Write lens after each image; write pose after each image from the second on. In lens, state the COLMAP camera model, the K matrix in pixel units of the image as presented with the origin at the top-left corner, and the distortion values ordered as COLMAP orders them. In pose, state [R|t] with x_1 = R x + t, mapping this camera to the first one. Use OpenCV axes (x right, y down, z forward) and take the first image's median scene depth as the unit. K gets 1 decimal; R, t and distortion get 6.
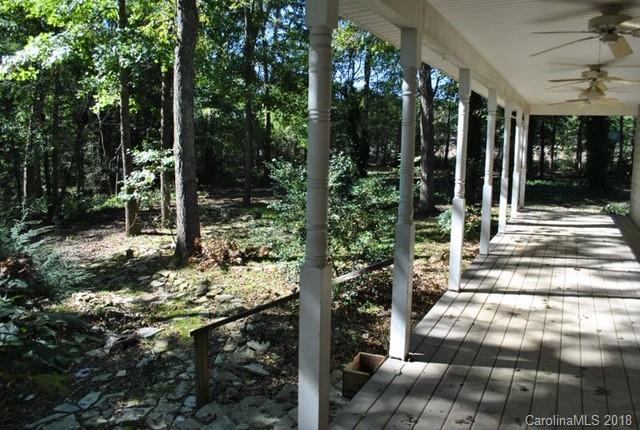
lens RADIAL K [[502.6, 0, 325.7], [0, 502.6, 209.9], [0, 0, 1]] dist [-0.097365, 0.028934]
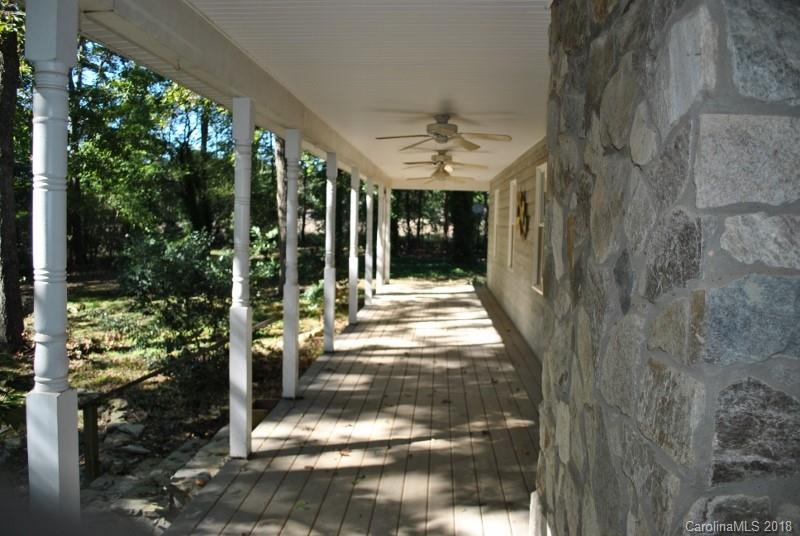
lens RADIAL K [[628.2, 0, 407.1], [0, 628.2, 261.7], [0, 0, 1]] dist [-0.097365, 0.028934]
pose [[0.919268, -0.019883, 0.393130, -0.076859], [0.043752, 0.997696, -0.051848, 0.027086], [-0.391194, 0.064863, 0.918020, -0.217751]]
